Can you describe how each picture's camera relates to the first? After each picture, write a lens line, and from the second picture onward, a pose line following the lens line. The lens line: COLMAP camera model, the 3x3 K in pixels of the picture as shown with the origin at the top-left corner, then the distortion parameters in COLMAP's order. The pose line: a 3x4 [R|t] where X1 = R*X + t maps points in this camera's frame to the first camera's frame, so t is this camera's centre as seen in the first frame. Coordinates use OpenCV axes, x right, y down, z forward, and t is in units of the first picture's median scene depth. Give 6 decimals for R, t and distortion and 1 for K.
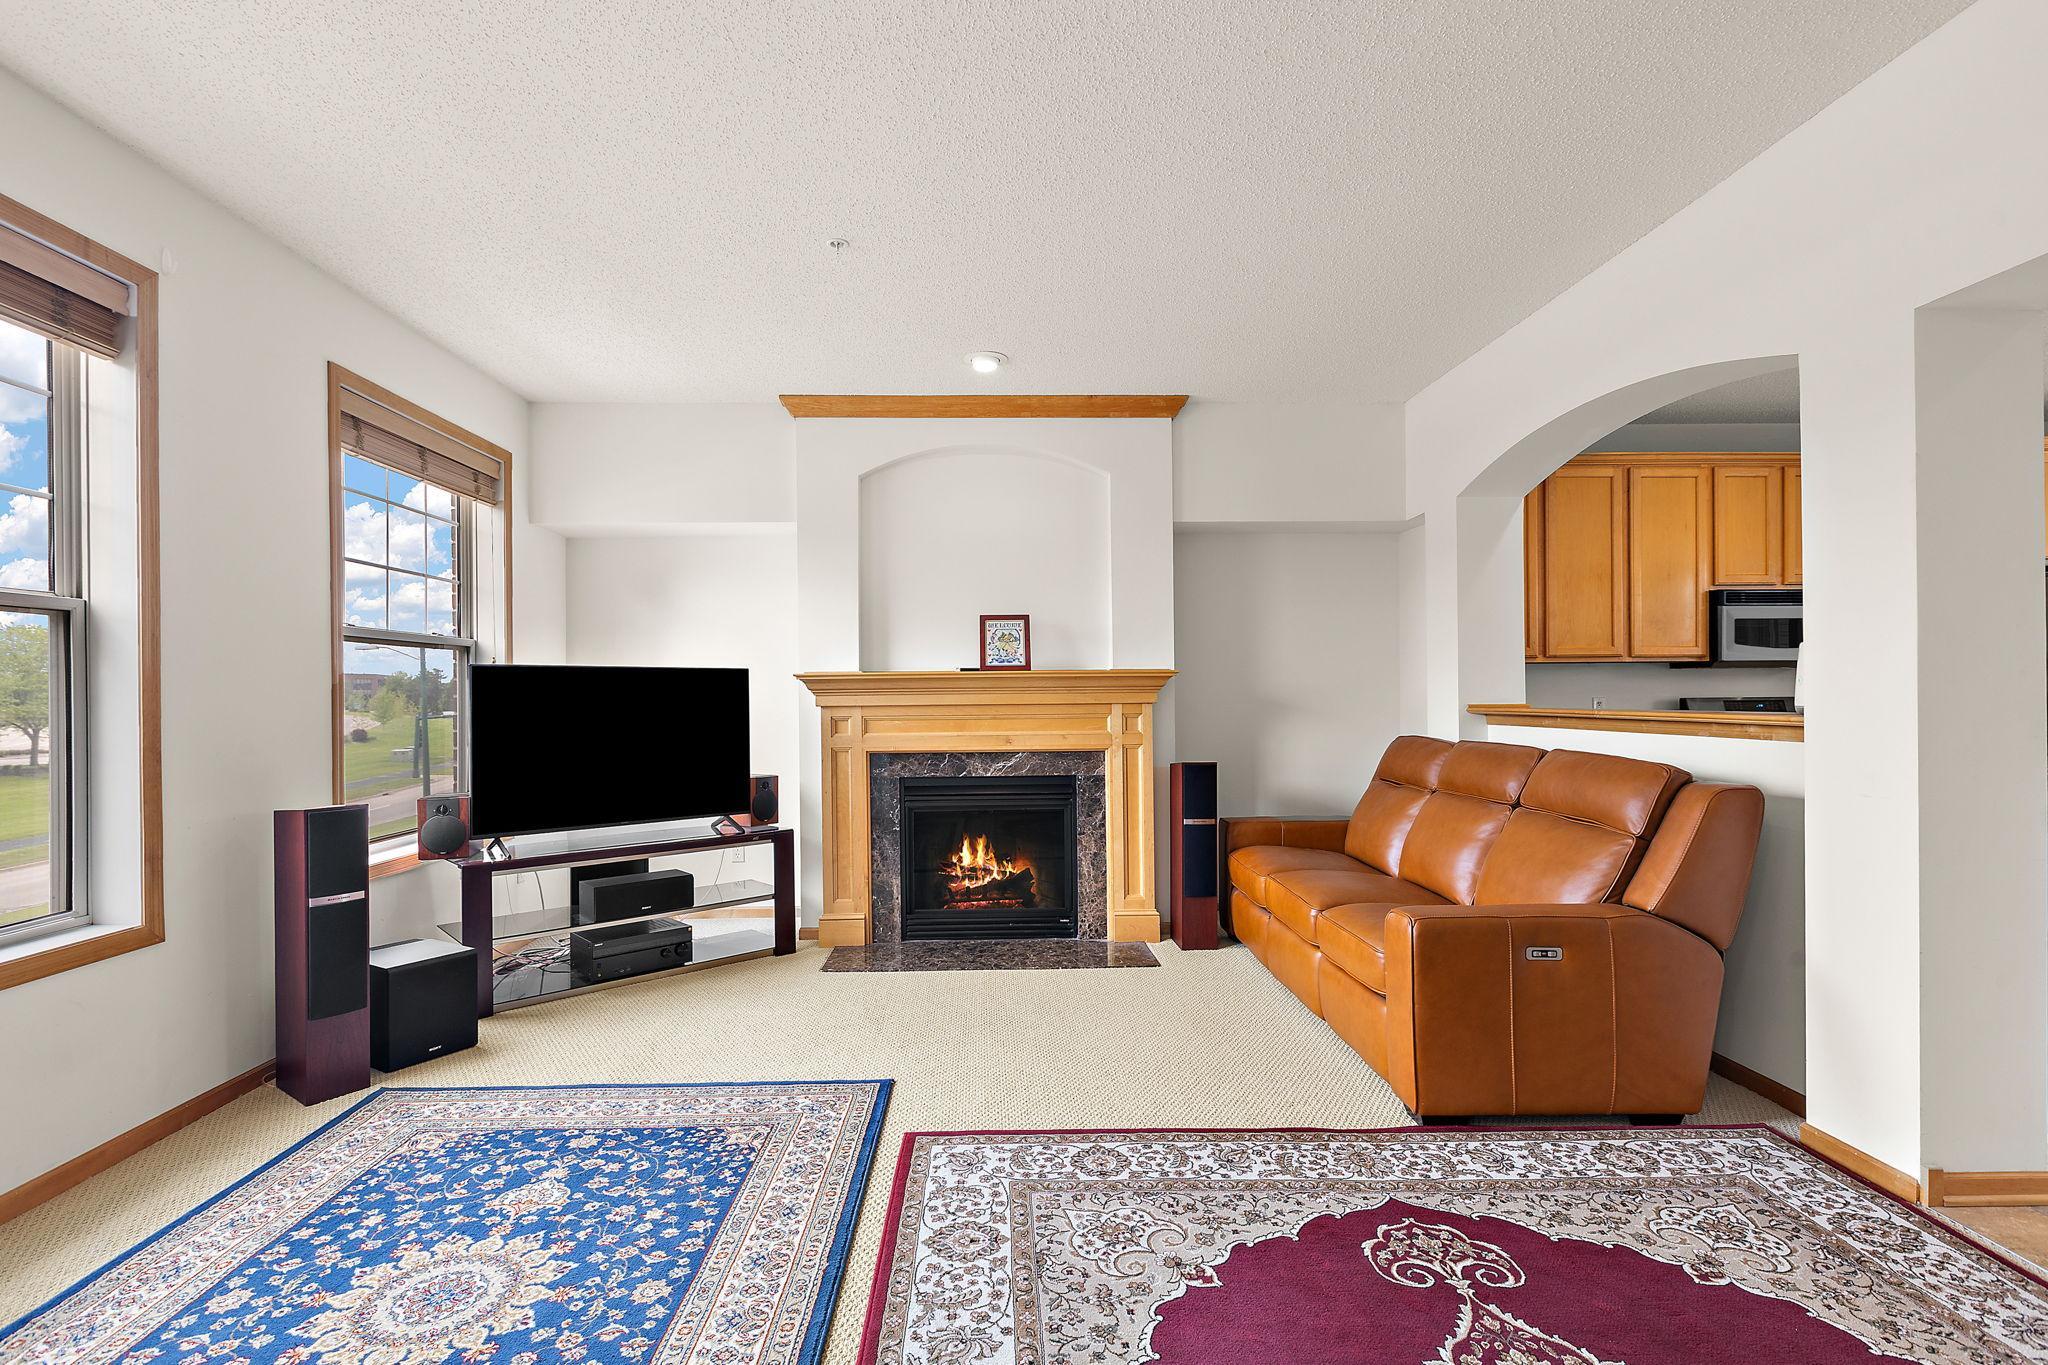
lens RADIAL K [[953.9, 0, 1013.8], [0, 953.9, 689.7], [0, 0, 1]] dist [-0.003001, 0.000403]
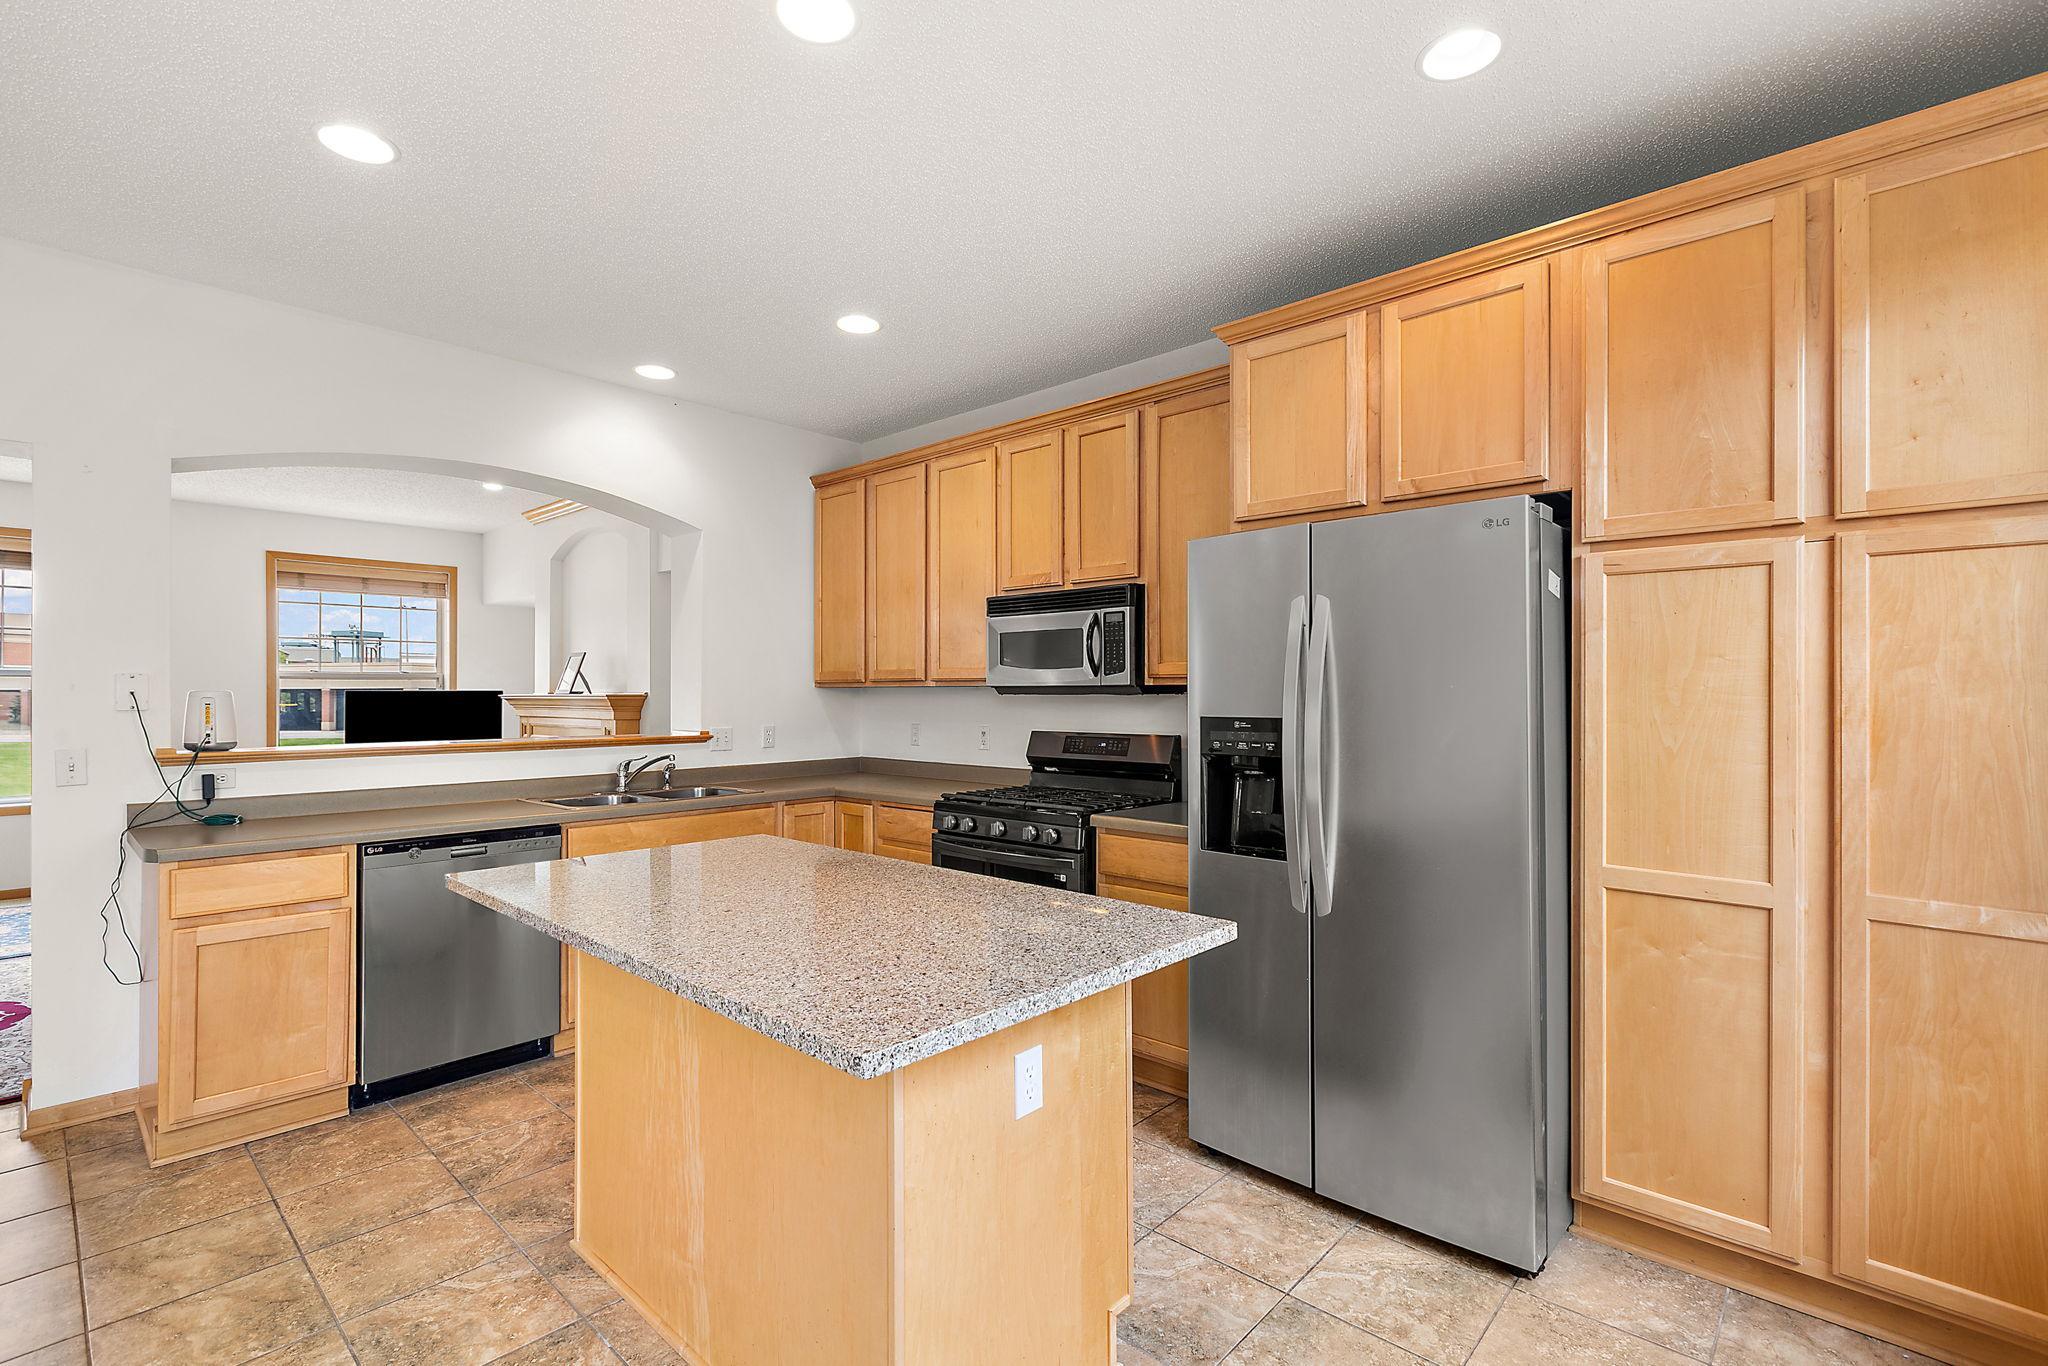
lens RADIAL K [[925.2, 0, 1032.9], [0, 925.2, 683.3], [0, 0, 1]] dist [0.000840, -0.001616]
pose [[0.718800, 0.000886, -0.695217, 2.513654], [-0.000934, 1.000000, 0.000309, -0.061928], [0.695217, 0.000428, 0.718800, 0.885970]]
